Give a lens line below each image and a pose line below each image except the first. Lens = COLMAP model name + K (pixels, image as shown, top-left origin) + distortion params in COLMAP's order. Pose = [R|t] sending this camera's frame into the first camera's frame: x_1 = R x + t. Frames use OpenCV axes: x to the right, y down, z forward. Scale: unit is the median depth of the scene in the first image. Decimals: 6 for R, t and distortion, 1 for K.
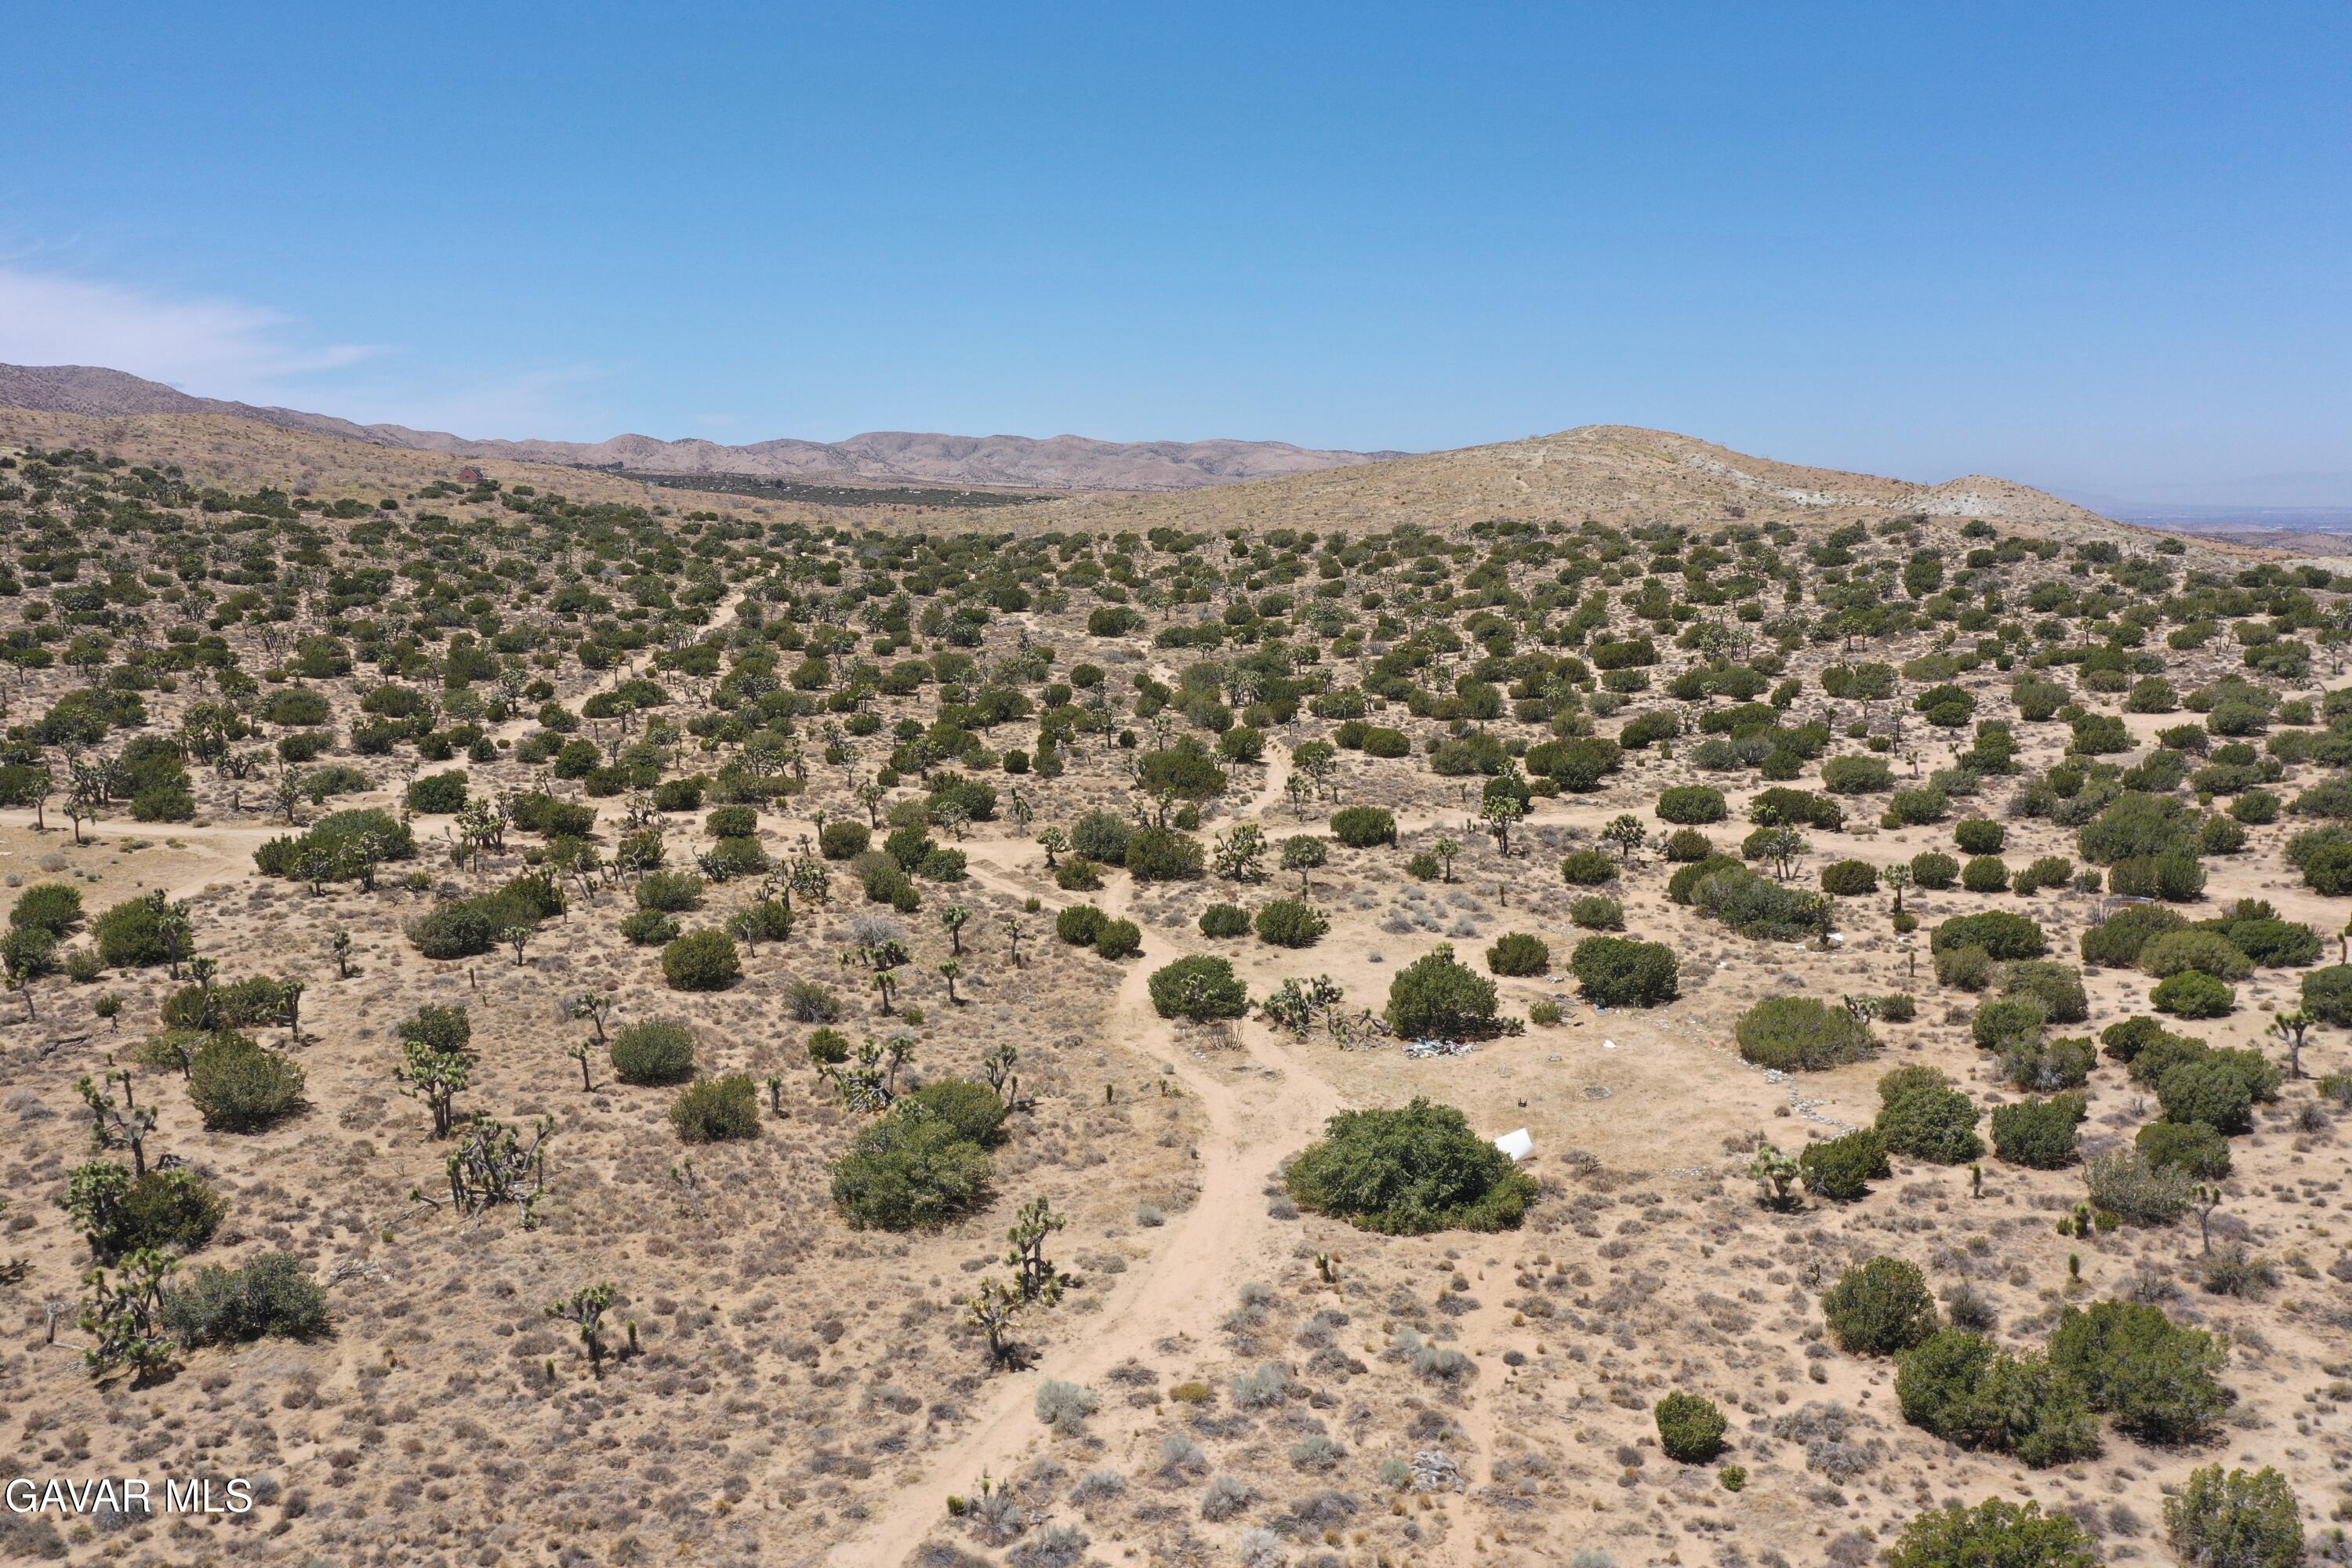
lens RADIAL K [[1867.2, 0, 1167.9], [0, 1867.2, 776.6], [0, 0, 1]] dist [0.008312, 0.005528]
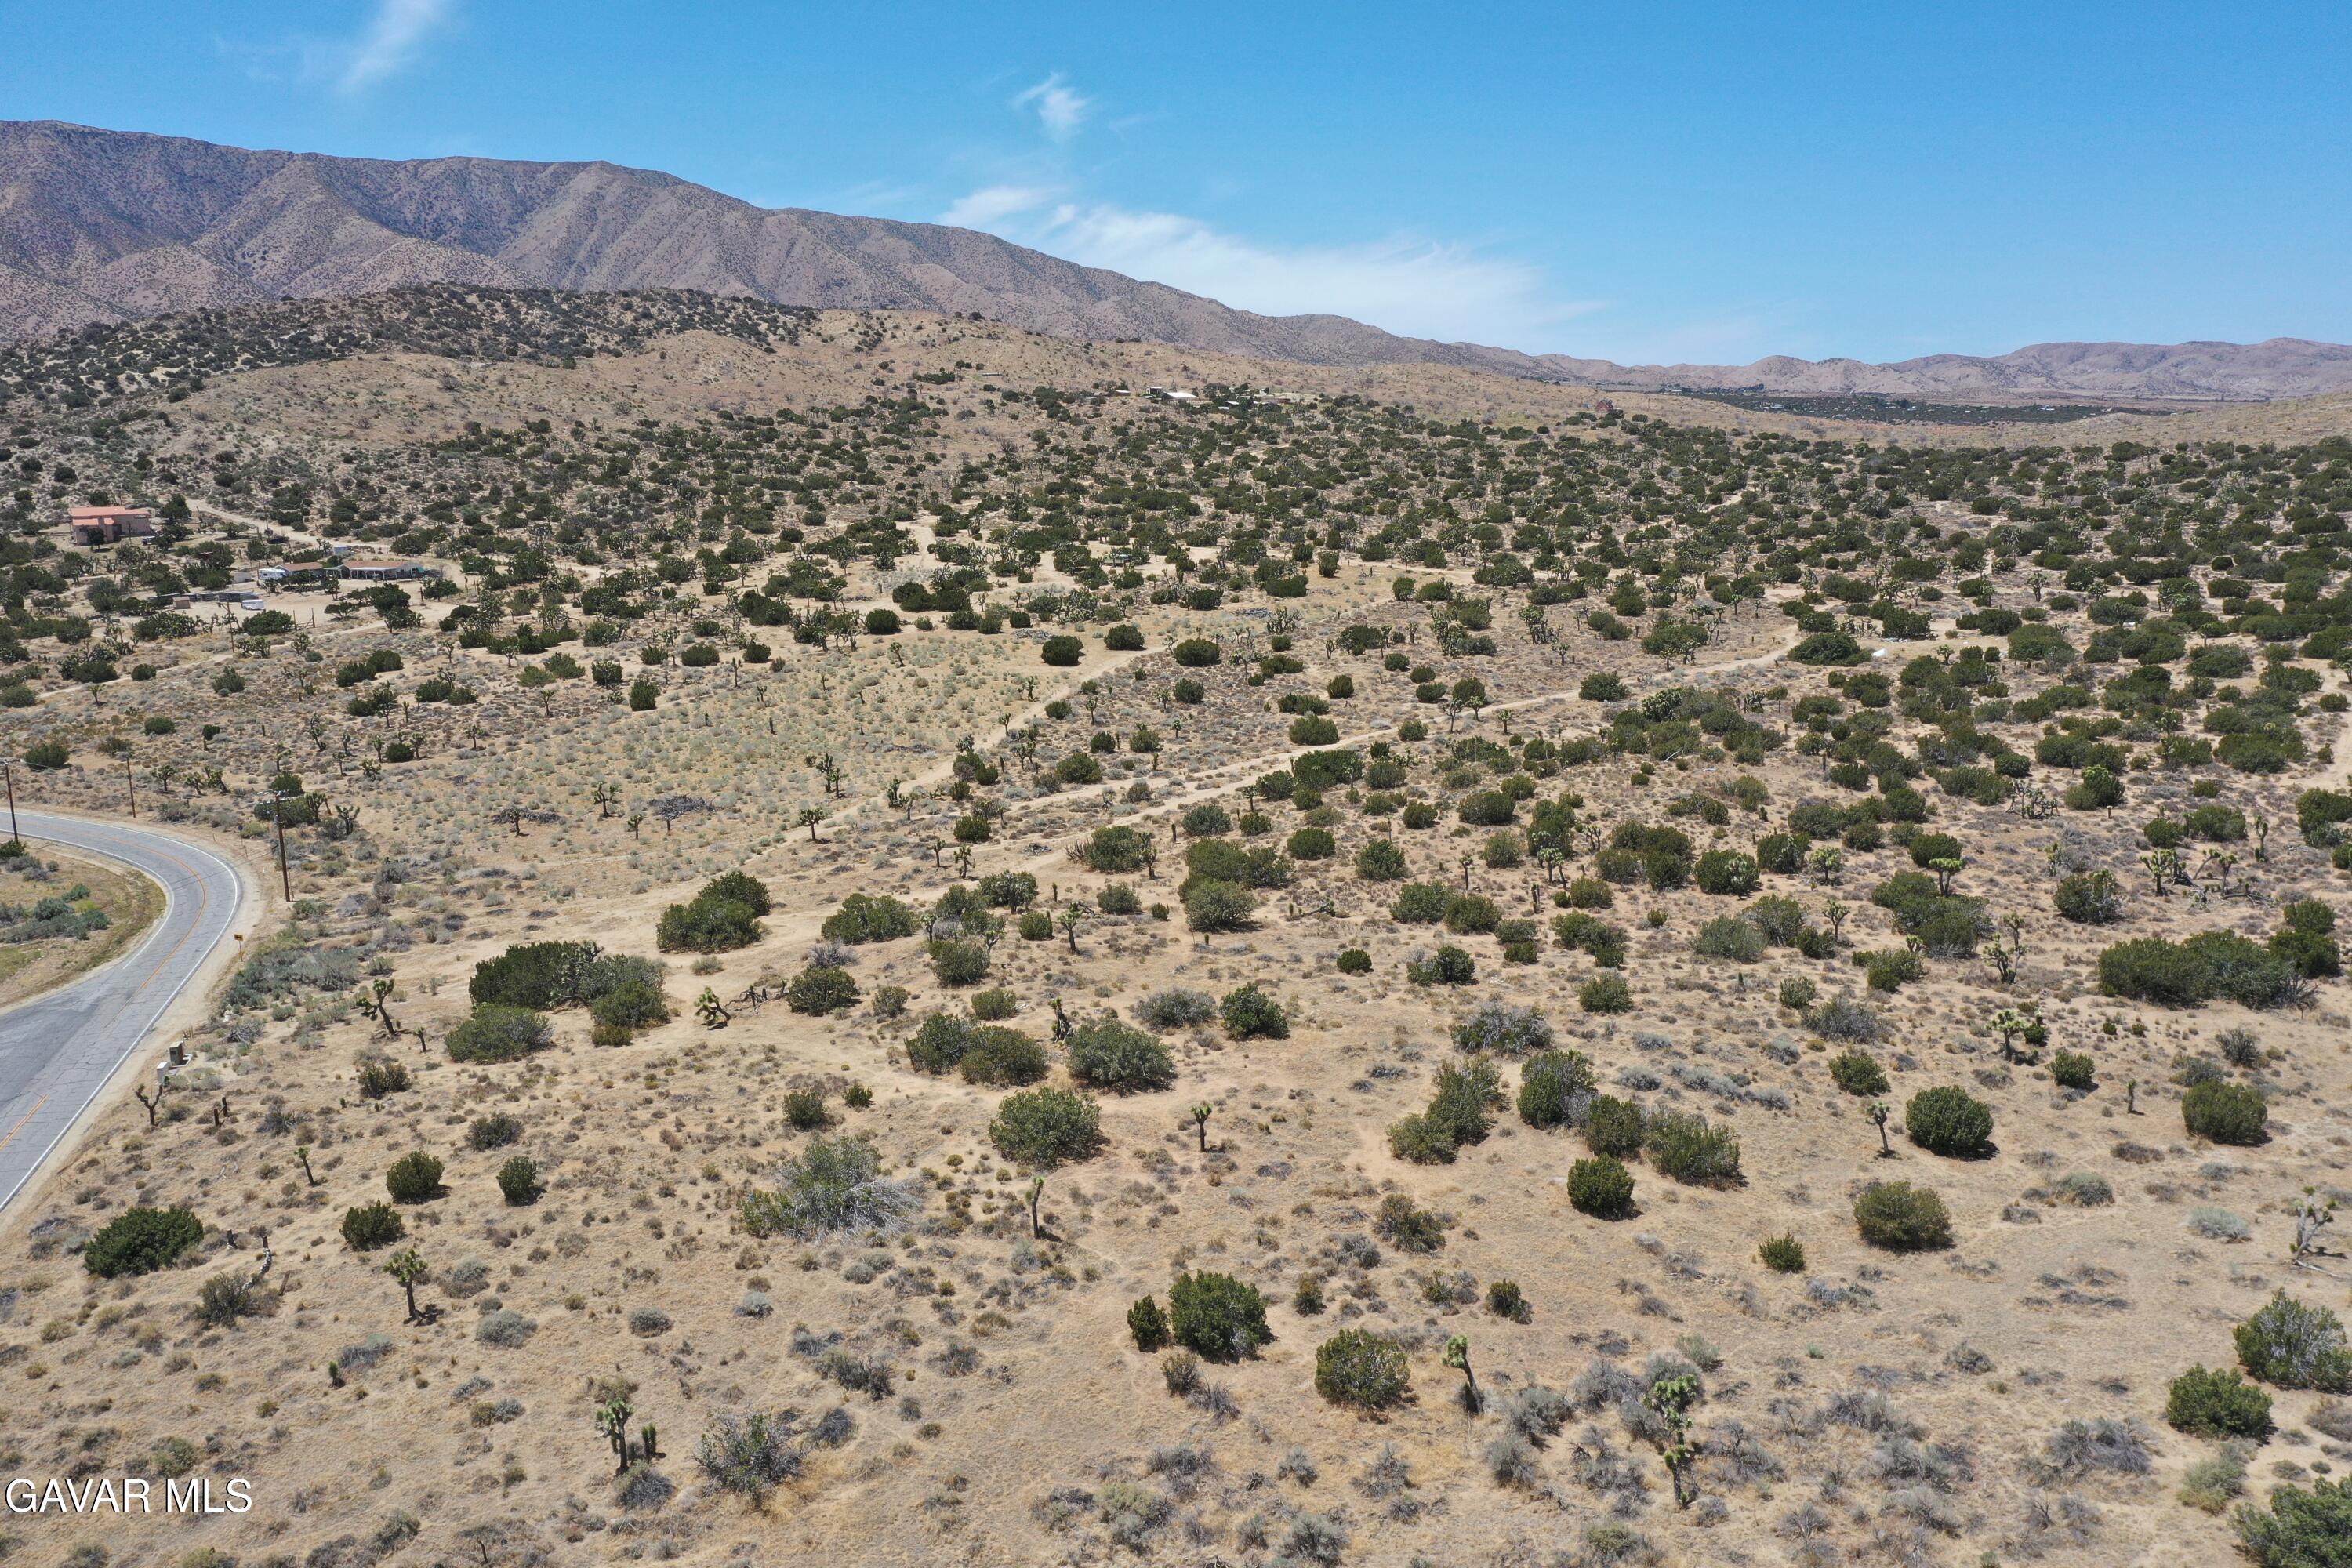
lens RADIAL K [[1867.2, 0, 1167.9], [0, 1867.2, 776.6], [0, 0, 1]] dist [0.008312, 0.005528]
pose [[0.831120, 0.091342, -0.548540, 0.256439], [-0.068638, 0.995725, 0.061810, 0.083610], [0.551841, -0.013721, 0.833836, -0.592486]]
